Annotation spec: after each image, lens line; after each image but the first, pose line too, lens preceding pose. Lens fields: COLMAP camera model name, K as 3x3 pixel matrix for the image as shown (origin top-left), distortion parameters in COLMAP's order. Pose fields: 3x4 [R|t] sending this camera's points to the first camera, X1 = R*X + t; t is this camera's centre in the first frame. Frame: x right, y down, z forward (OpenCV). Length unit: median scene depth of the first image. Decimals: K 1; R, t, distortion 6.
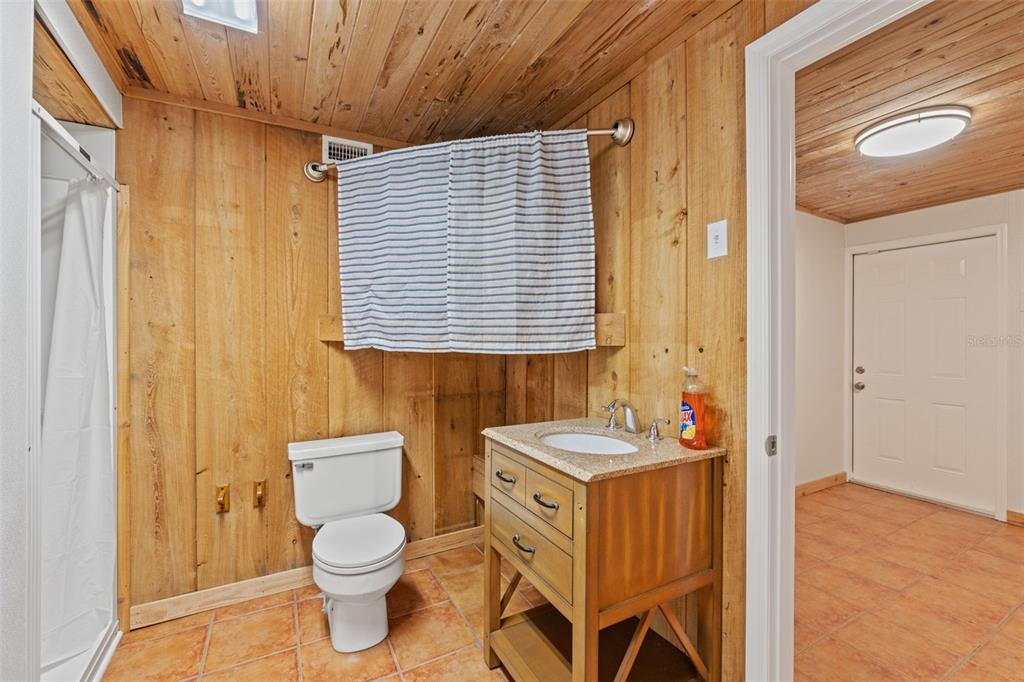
lens RADIAL K [[431.3, 0, 517.4], [0, 431.3, 333.0], [0, 0, 1]] dist [-0.000708, -0.000155]
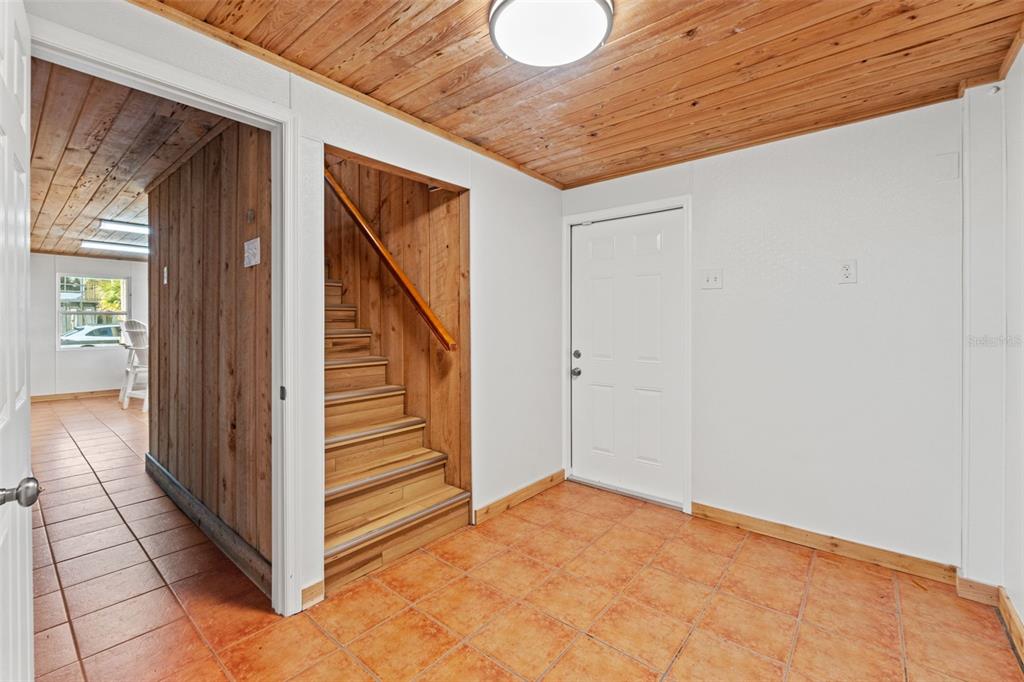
lens RADIAL K [[431.4, 0, 509.9], [0, 431.4, 313.7], [0, 0, 1]] dist [0.000557, 0.000023]
pose [[0.934548, 0.004563, 0.355809, 0.362983], [-0.002252, 0.999974, -0.006907, 0.009003], [-0.355831, 0.005654, 0.934533, 0.220878]]
